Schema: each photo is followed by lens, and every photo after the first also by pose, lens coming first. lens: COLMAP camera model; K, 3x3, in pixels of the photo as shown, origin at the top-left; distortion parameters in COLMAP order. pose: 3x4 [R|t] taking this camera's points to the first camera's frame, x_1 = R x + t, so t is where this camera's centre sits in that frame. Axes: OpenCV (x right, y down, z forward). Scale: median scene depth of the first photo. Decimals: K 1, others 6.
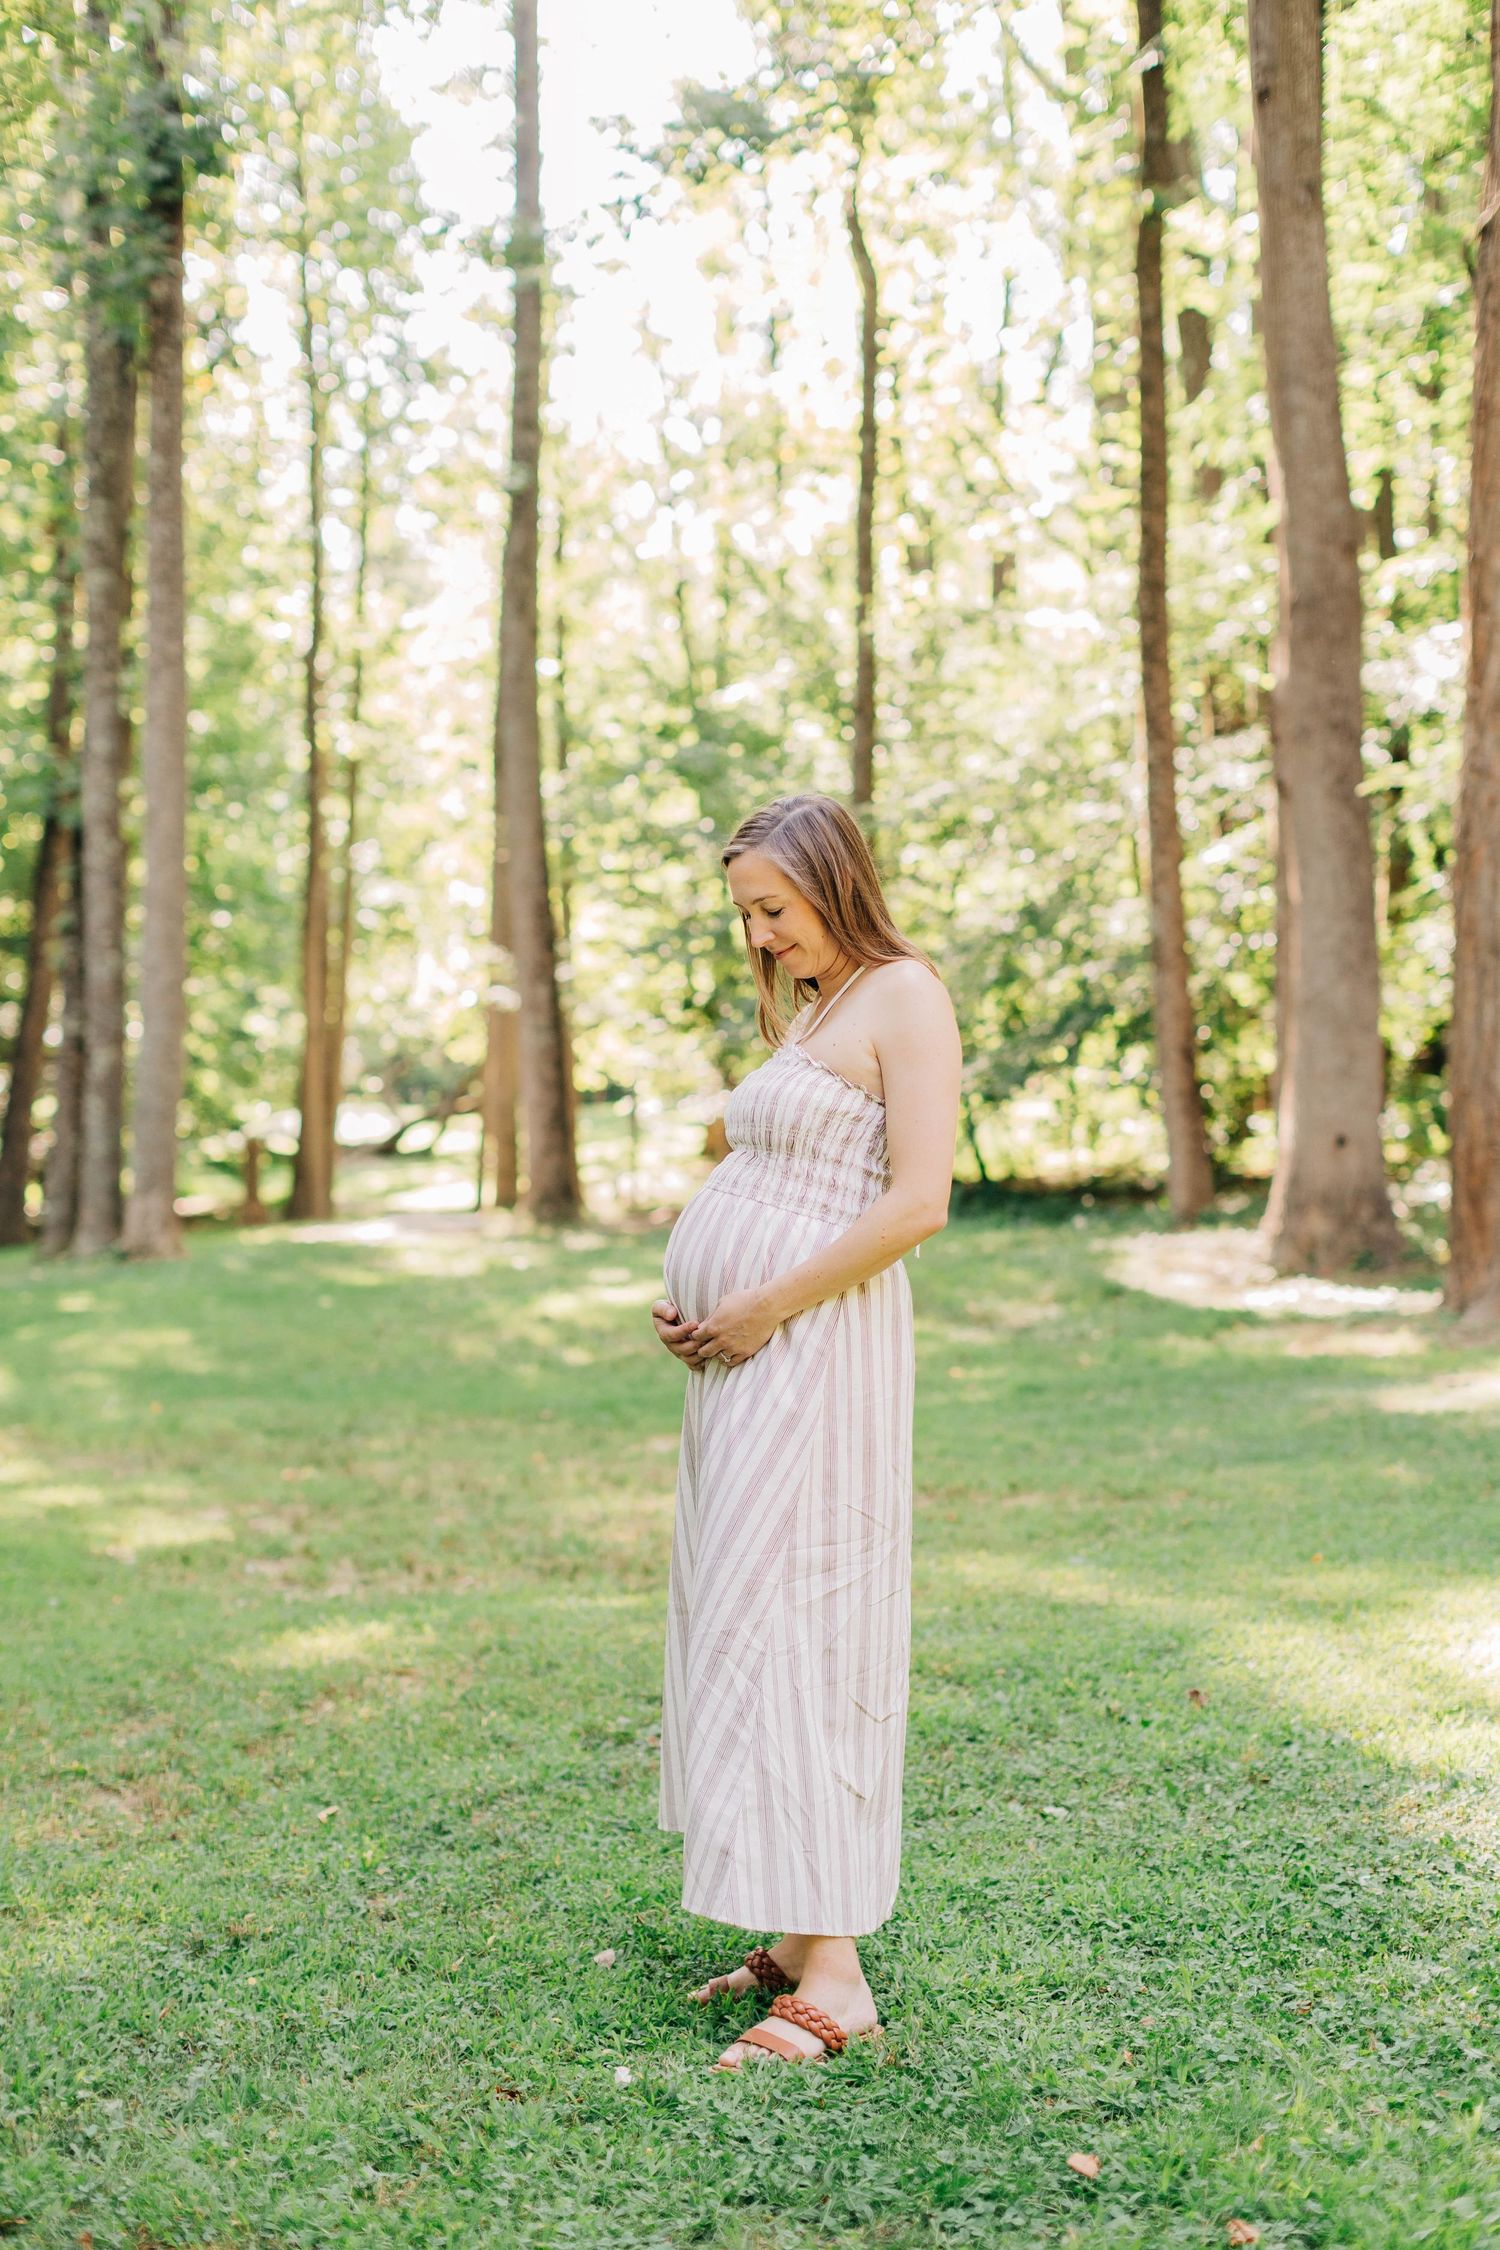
lens RADIAL K [[3171.5, 0, 750.0], [0, 3171.5, 1125.0], [0, 0, 1]] dist [0.006339, -0.012513]
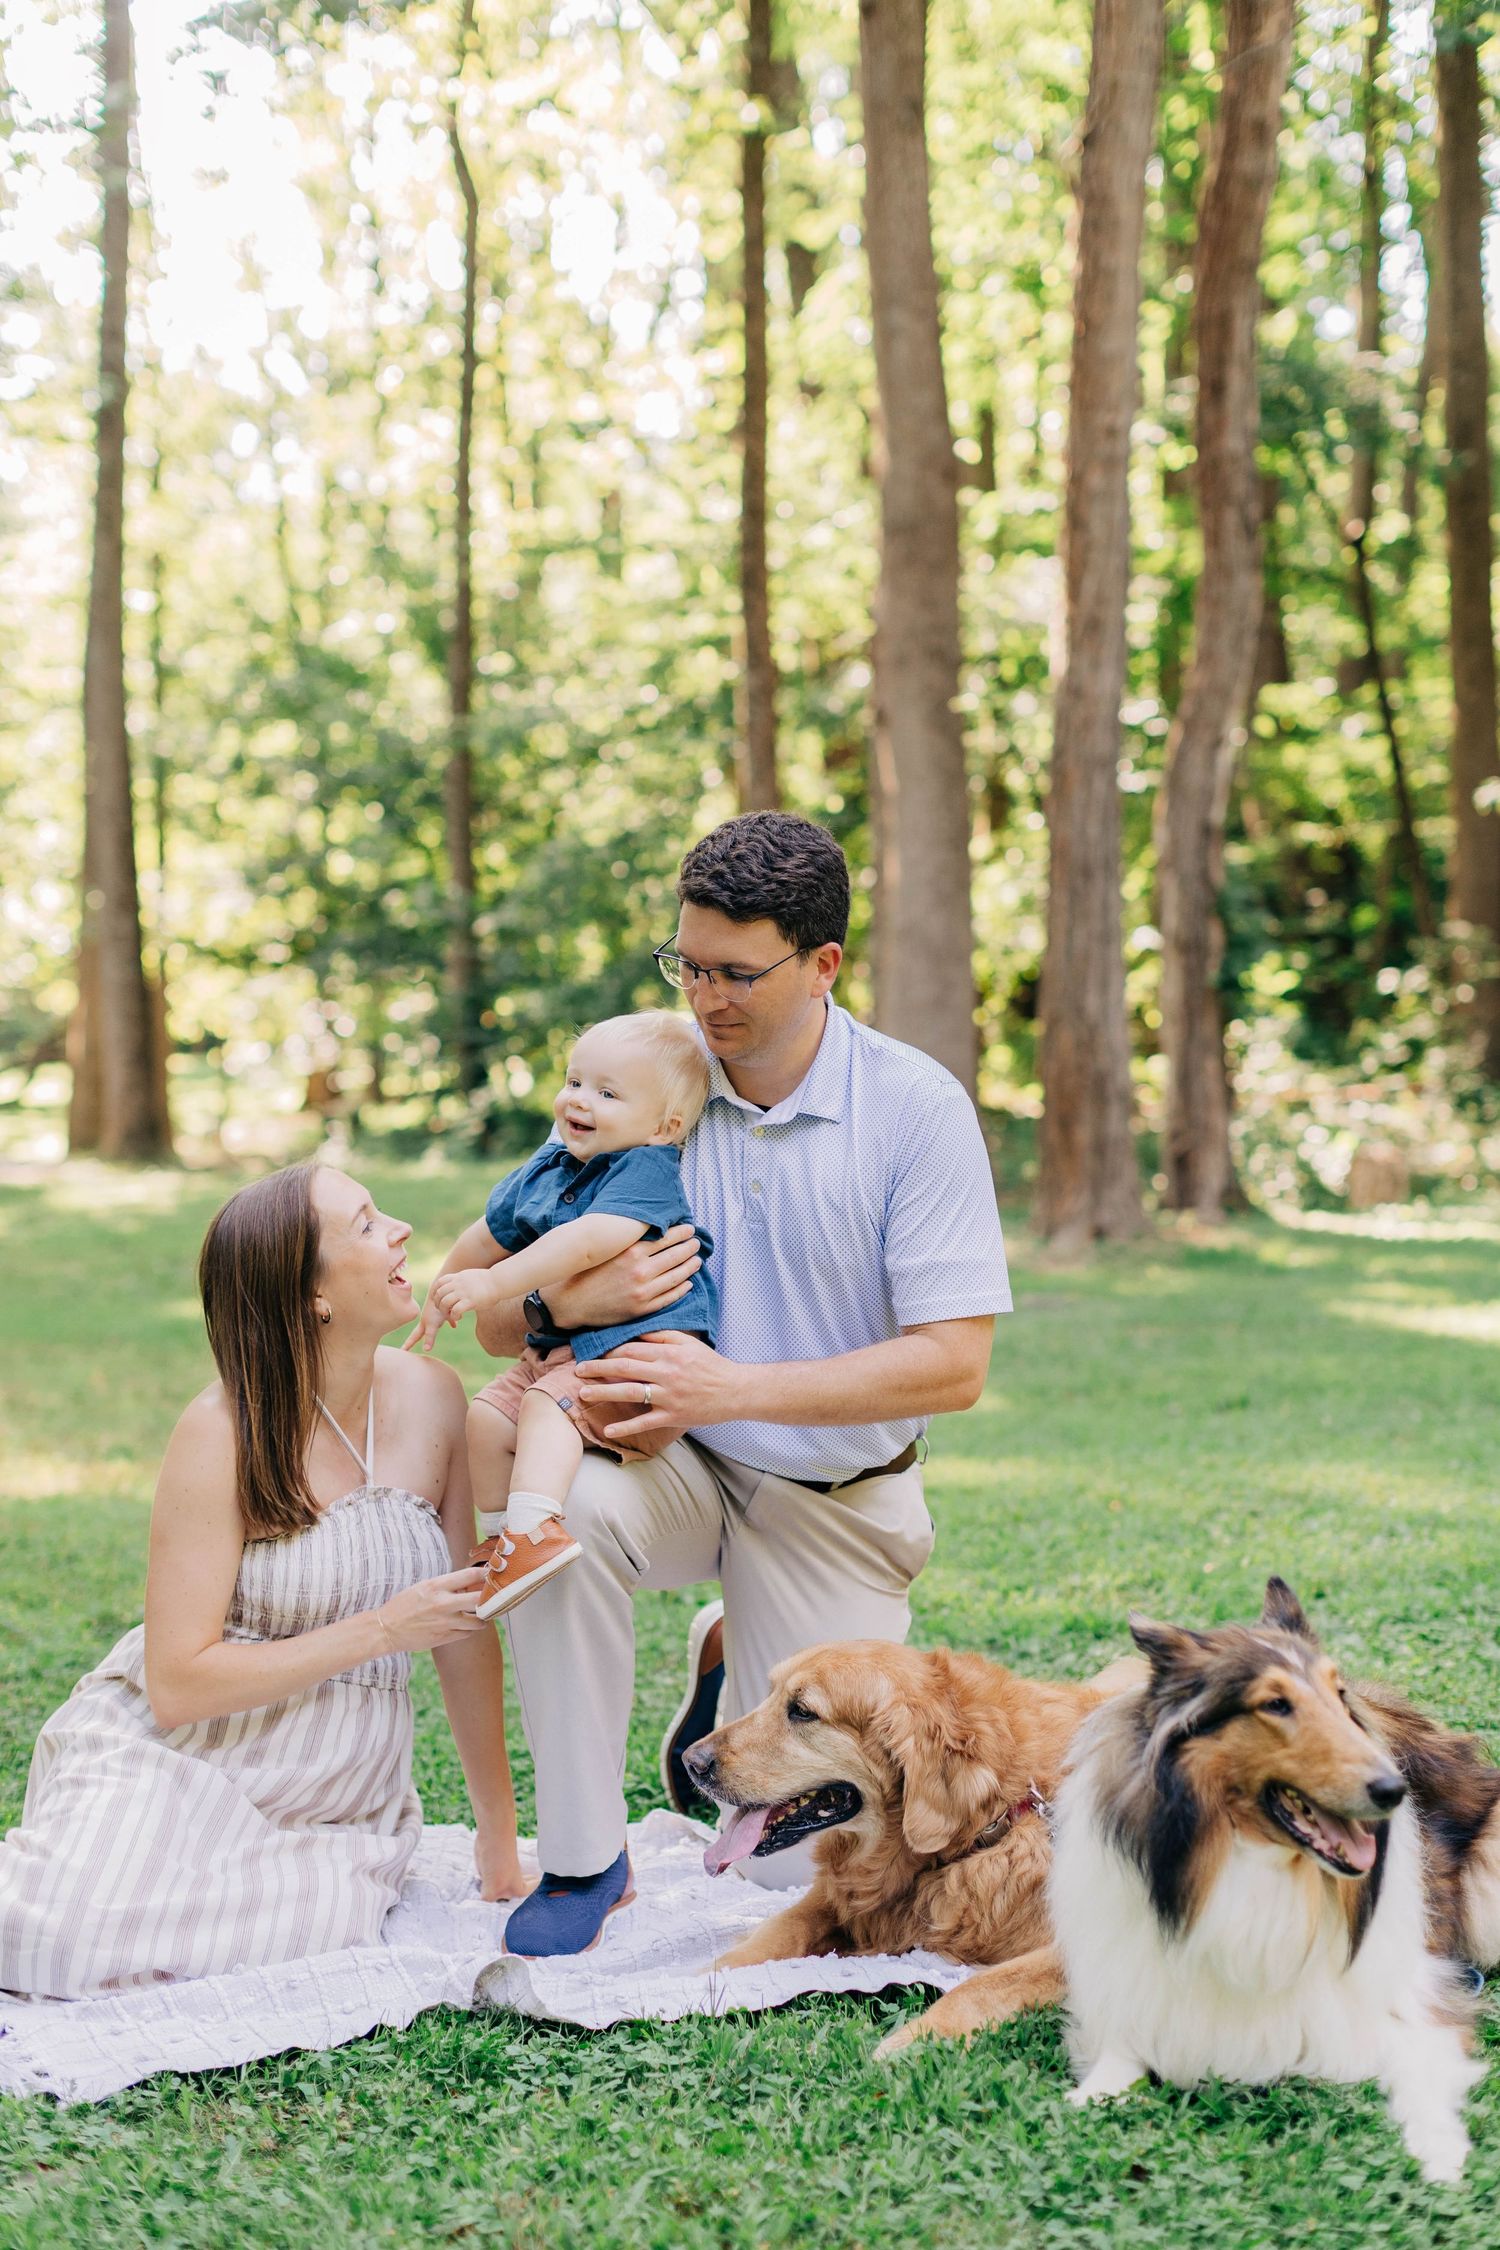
lens RADIAL K [[3184.3, 0, 750.0], [0, 3184.3, 1125.0], [0, 0, 1]] dist [-0.004760, 0.050186]
pose [[0.992349, 0.008156, 0.123194, 0.003994], [-0.009551, 0.999897, 0.010733, 0.006746], [-0.123093, -0.011827, 0.992325, 0.011400]]
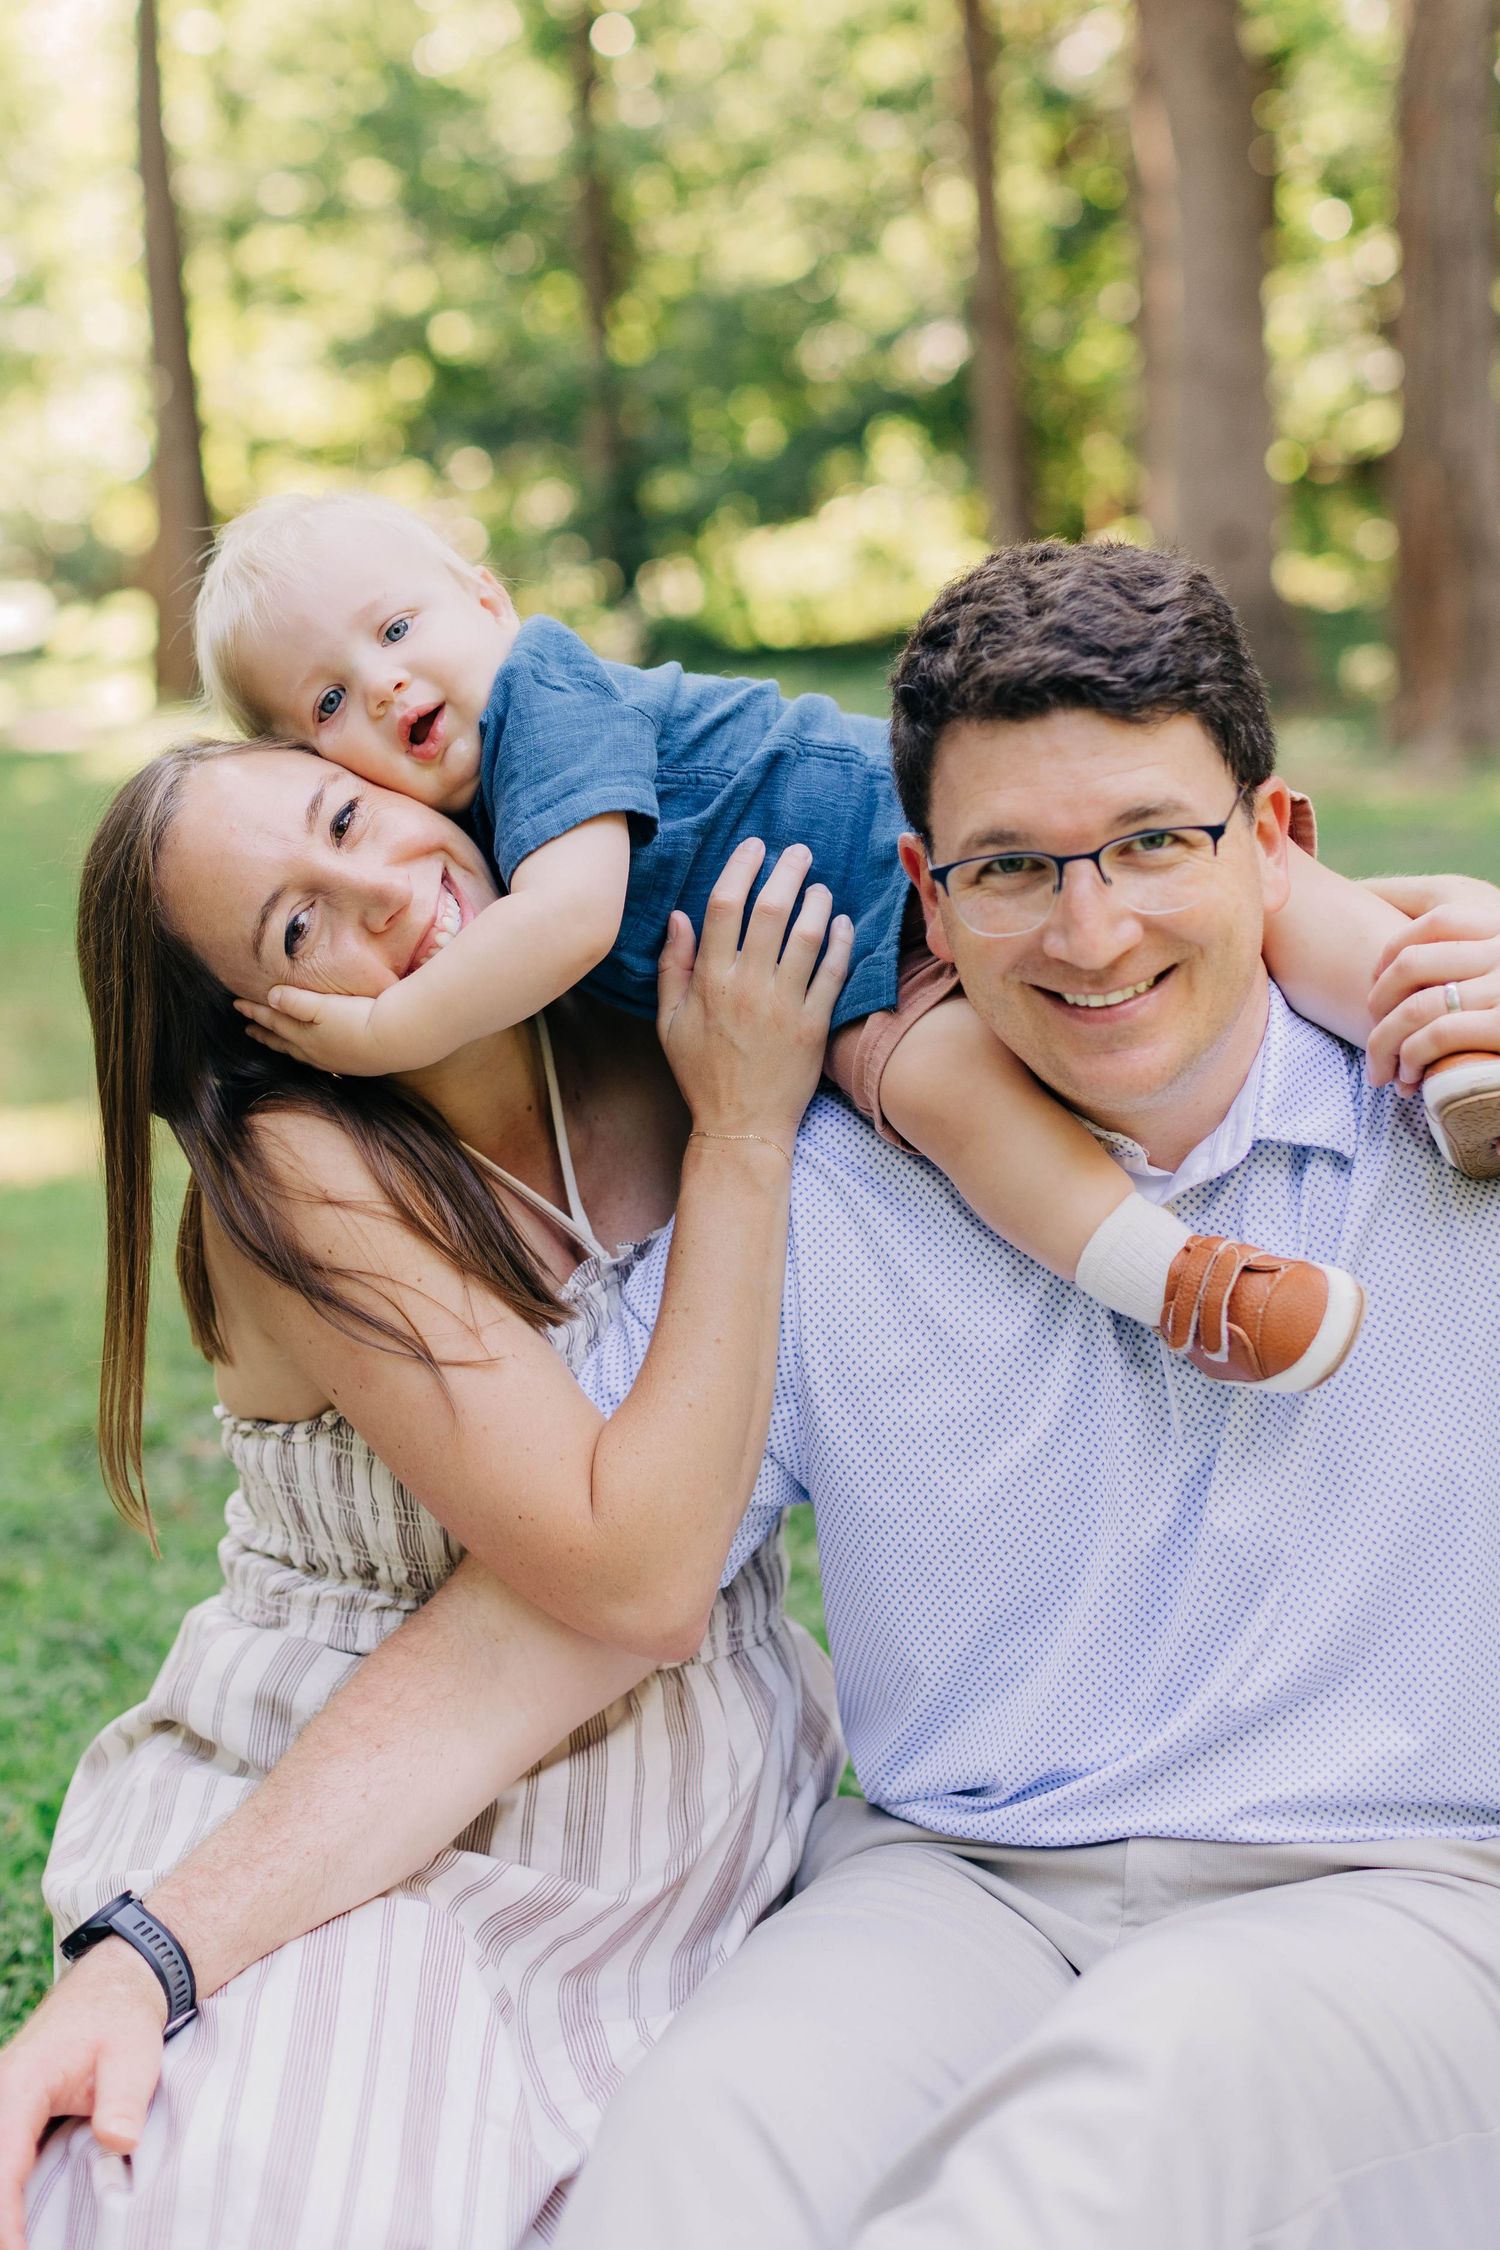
lens RADIAL K [[3184.3, 0, 750.0], [0, 3184.3, 1125.0], [0, 0, 1]] dist [-0.004760, 0.050186]
pose [[0.996688, -0.041198, 0.070118, 0.010549], [0.029493, 0.986602, 0.160456, 0.008574], [-0.075789, -0.157856, 0.984549, 0.198204]]
